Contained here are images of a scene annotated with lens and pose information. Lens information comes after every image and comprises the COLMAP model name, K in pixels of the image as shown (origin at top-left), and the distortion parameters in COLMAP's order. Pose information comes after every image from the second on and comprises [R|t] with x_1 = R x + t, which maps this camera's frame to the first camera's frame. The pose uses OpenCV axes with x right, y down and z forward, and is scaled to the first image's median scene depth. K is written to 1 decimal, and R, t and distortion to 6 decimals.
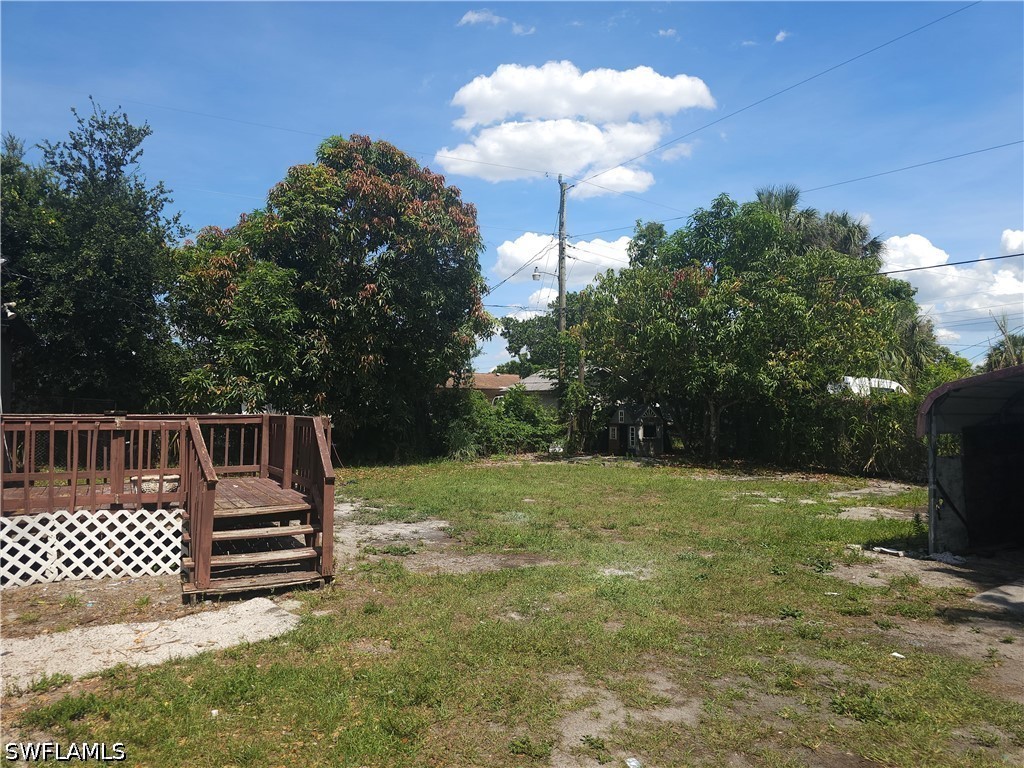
lens RADIAL K [[702.2, 0, 507.9], [0, 702.2, 387.1], [0, 0, 1]] dist [0.030854, -0.005579]
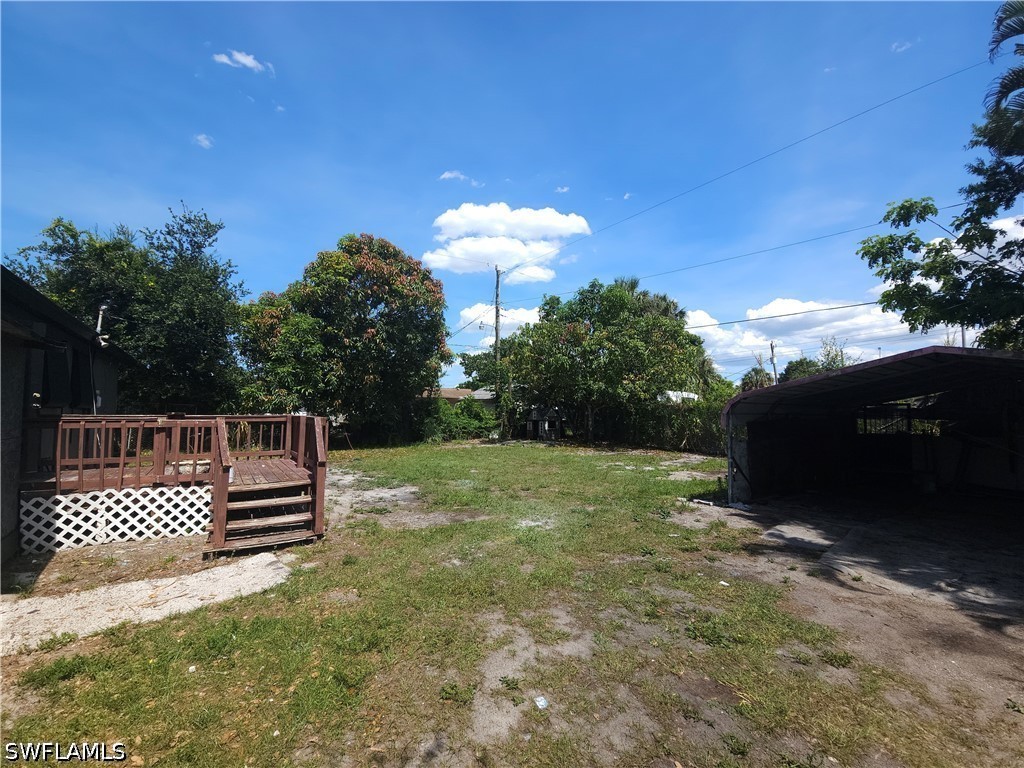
lens RADIAL K [[427.2, 0, 505.3], [0, 427.2, 389.4], [0, 0, 1]] dist [-0.001360, -0.000211]
pose [[0.995781, 0.003026, 0.091714, 0.018757], [-0.001338, 0.999829, -0.018467, 0.002537], [-0.091754, 0.018266, 0.995614, 0.107944]]
